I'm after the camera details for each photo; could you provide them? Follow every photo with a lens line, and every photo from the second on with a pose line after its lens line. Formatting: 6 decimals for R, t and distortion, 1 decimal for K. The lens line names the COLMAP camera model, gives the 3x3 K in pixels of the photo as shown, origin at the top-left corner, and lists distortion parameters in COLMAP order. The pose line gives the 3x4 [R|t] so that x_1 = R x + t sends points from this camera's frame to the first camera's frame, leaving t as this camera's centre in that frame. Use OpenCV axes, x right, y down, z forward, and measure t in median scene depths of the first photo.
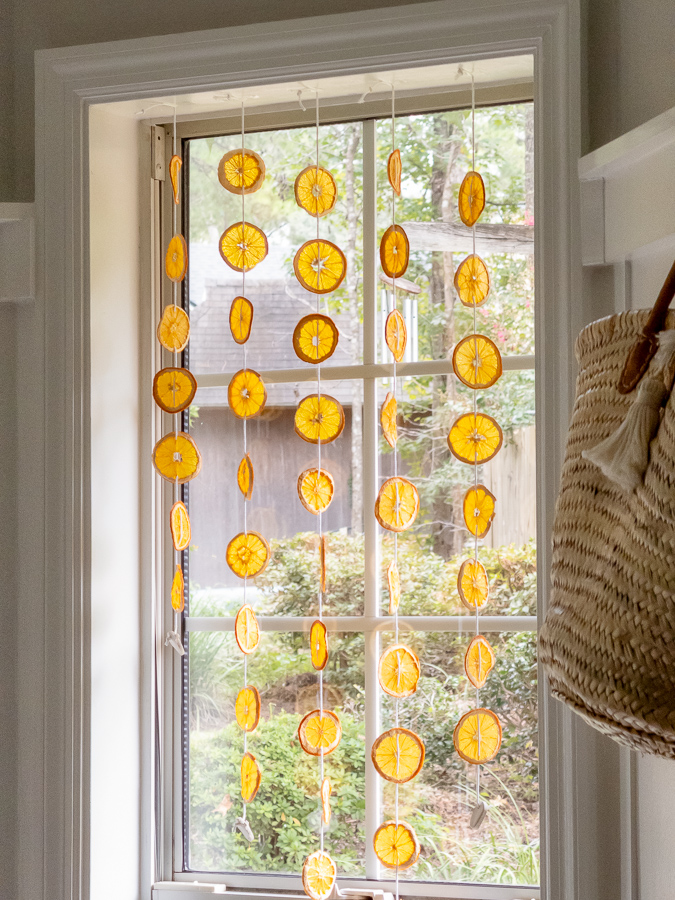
lens RADIAL K [[3102.5, 0, 339.3], [0, 3102.5, 453.5], [0, 0, 1]] dist [0.196776, 0.000000]
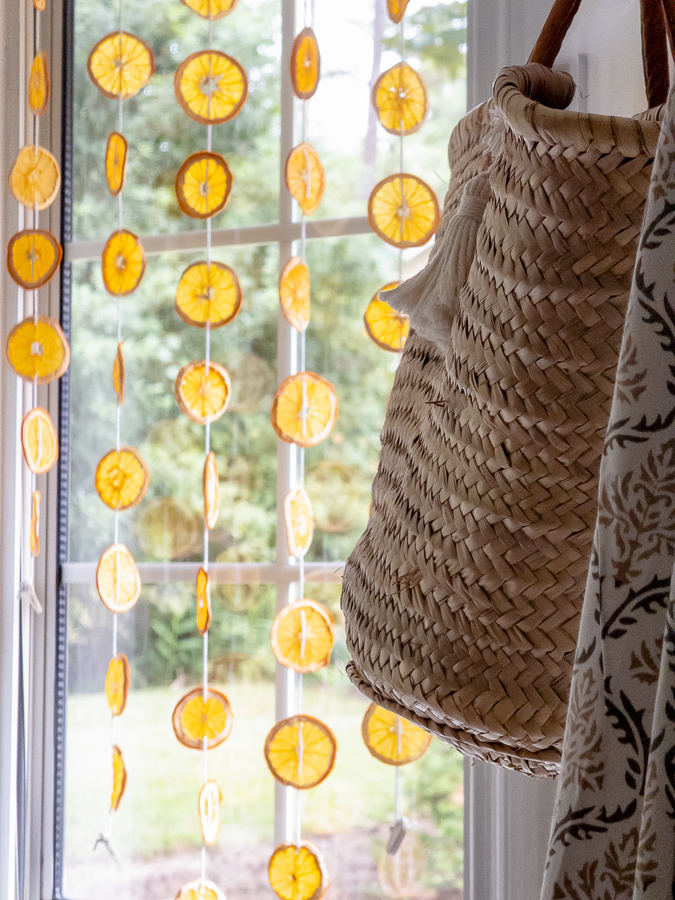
lens RADIAL K [[3102.5, 0, 335.7], [0, 3102.5, 445.2], [0, 0, 1]] dist [0.196776, 0.000000]
pose [[0.993198, 0.006231, -0.116271, 0.112789], [-0.005886, 0.999977, 0.003303, 0.022731], [0.116289, -0.002596, 0.993212, 0.277789]]
